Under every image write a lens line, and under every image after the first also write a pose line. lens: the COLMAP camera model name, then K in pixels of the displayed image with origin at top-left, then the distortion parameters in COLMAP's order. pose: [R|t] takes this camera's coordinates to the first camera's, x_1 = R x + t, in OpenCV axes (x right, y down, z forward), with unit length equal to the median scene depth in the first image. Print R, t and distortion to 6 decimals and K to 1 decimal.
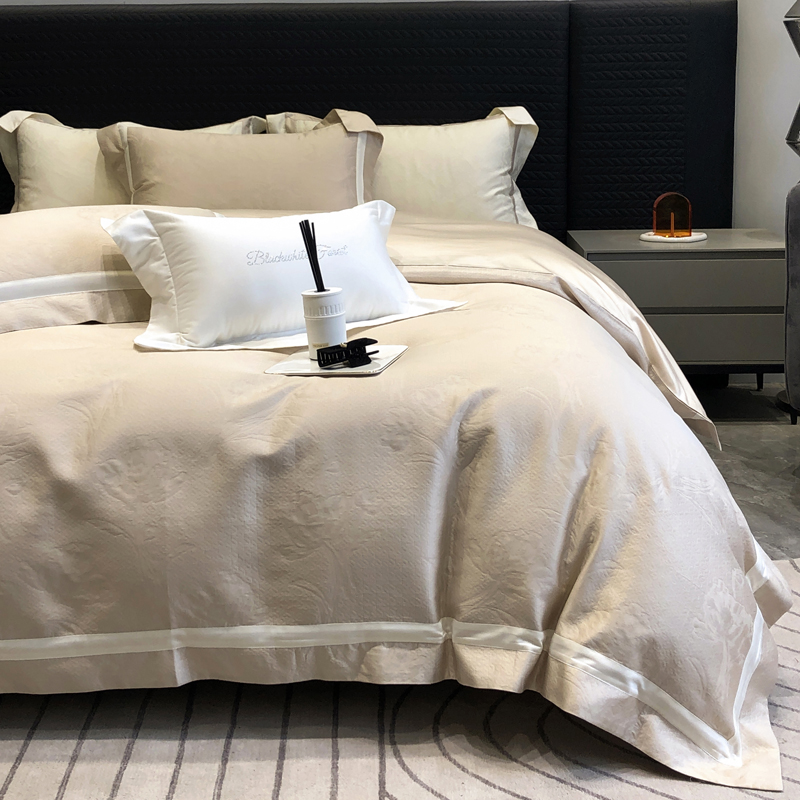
lens RADIAL K [[1374.1, 0, 402.6], [0, 1374.1, 353.3], [0, 0, 1]] dist [0.080650, 0.000000]
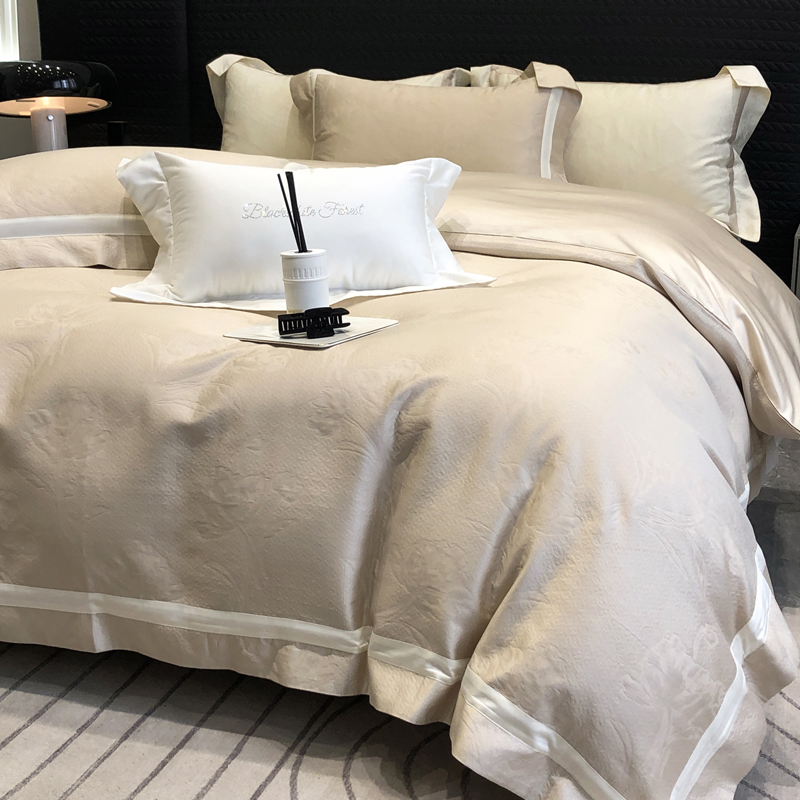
lens RADIAL K [[1374.1, 0, 405.9], [0, 1374.1, 384.1], [0, 0, 1]] dist [0.080650, 0.000000]
pose [[0.945415, 0.106105, -0.308111, 0.314206], [-0.091850, 0.993936, 0.060451, -0.020751], [0.312657, -0.028851, 0.949428, 0.165402]]
